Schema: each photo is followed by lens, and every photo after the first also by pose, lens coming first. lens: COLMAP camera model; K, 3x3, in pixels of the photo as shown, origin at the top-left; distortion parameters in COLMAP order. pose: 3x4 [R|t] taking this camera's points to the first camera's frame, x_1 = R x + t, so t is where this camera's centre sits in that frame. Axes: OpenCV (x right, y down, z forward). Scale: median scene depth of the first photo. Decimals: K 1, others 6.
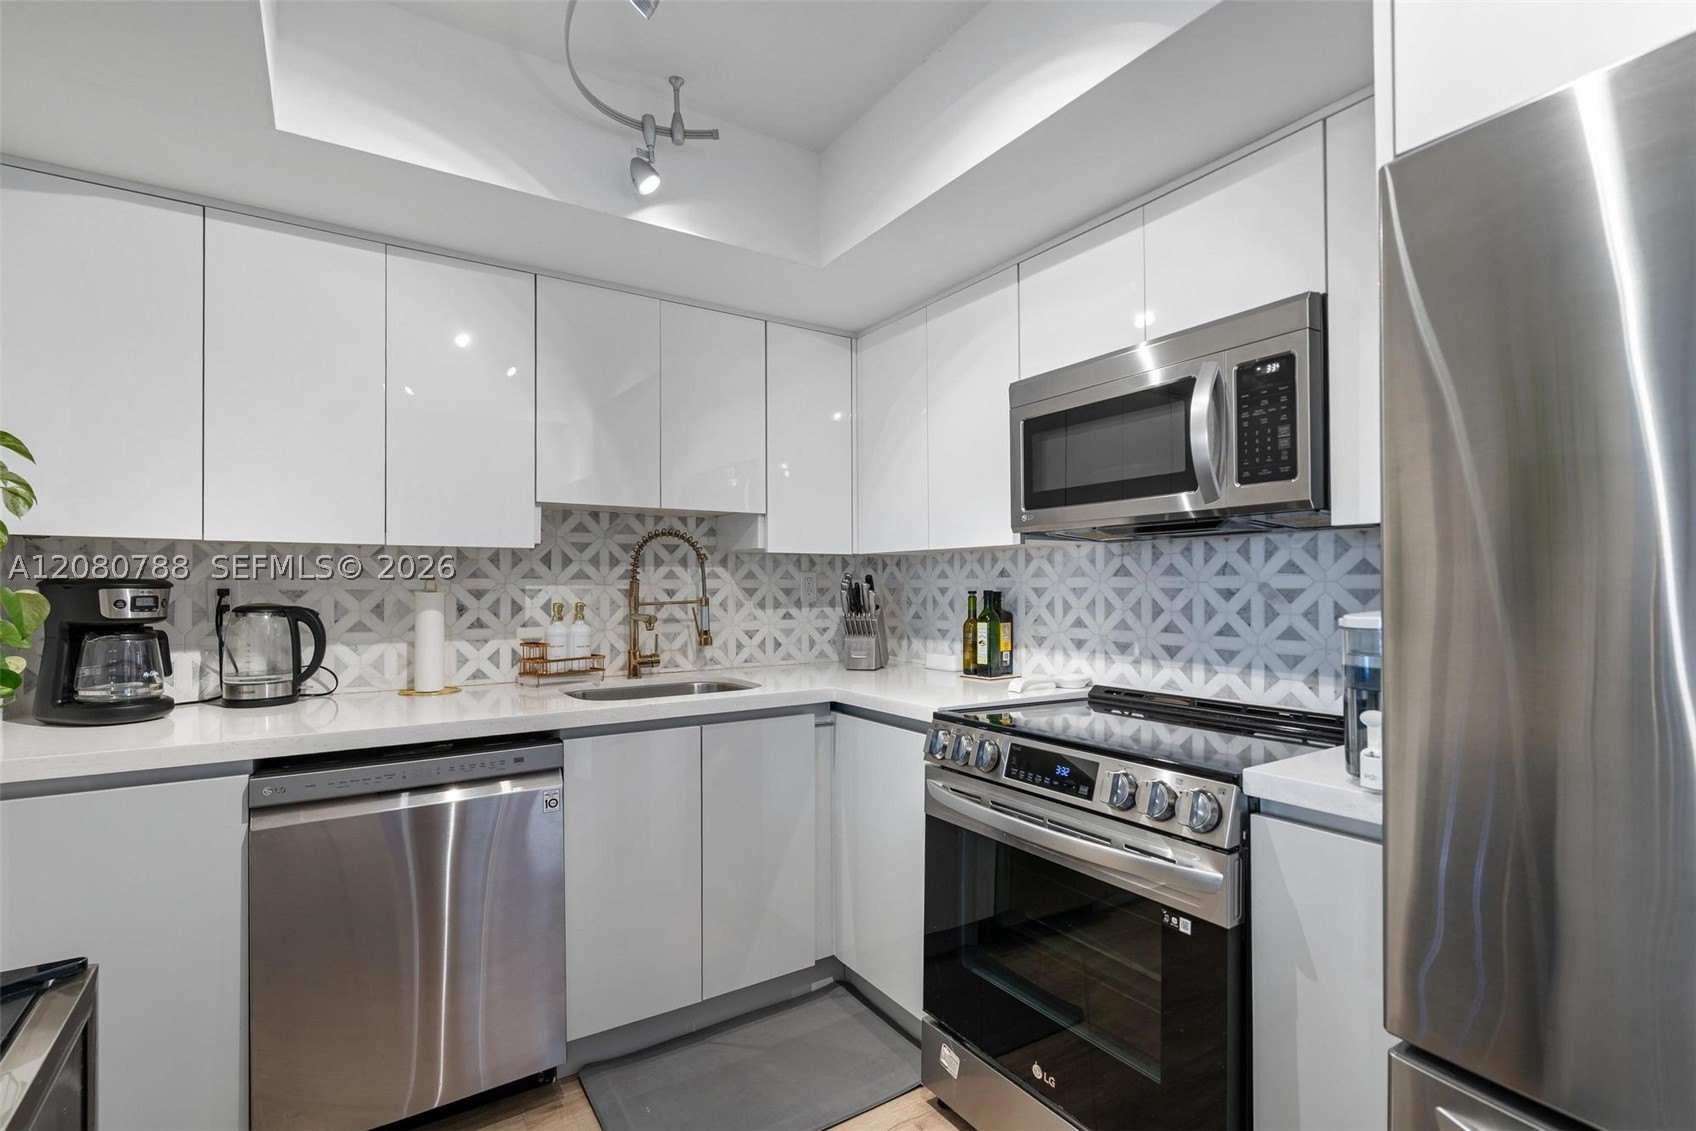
lens RADIAL K [[790.7, 0, 848.9], [0, 790.7, 577.8], [0, 0, 1]] dist [-0.004402, -0.000340]
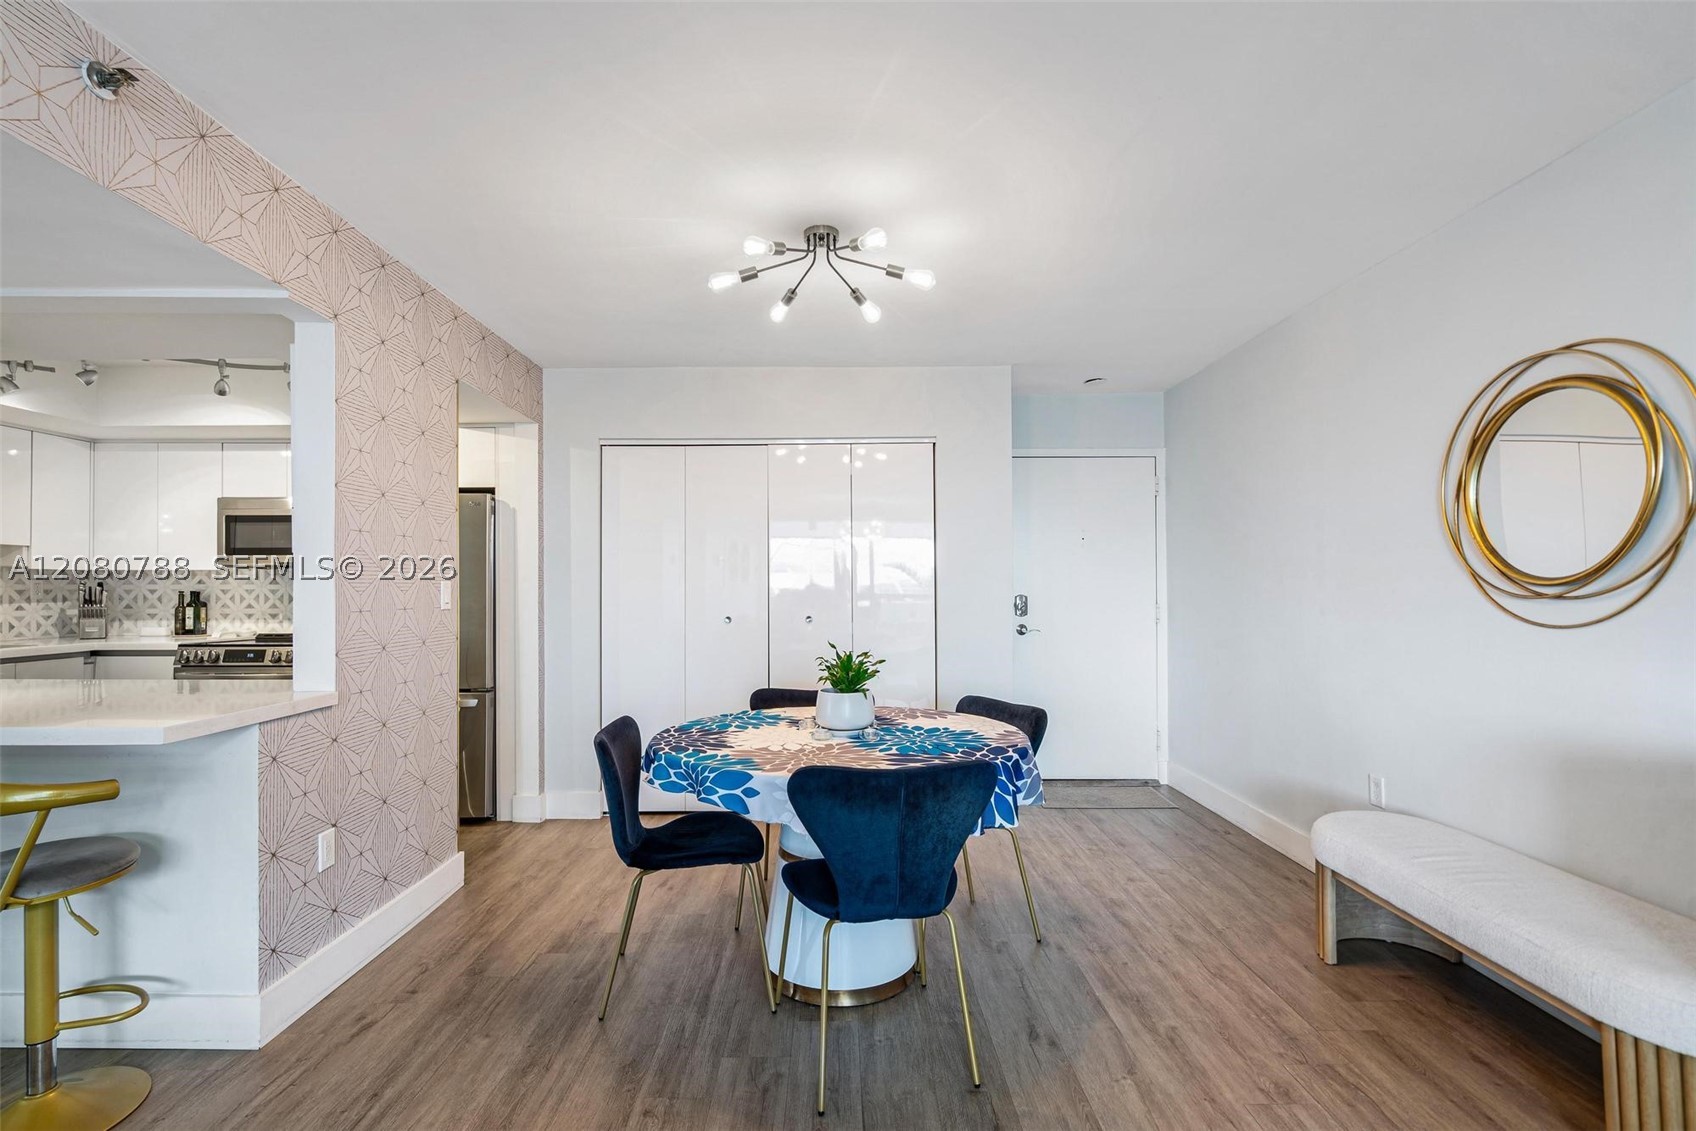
lens RADIAL K [[771.1, 0, 821.0], [0, 771.1, 579.0], [0, 0, 1]] dist [-0.003876, -0.000039]
pose [[0.568151, 0.011558, 0.822843, -0.546681], [-0.007864, 0.999932, -0.008616, -0.009973], [-0.822887, -0.001576, 0.568203, -1.458711]]
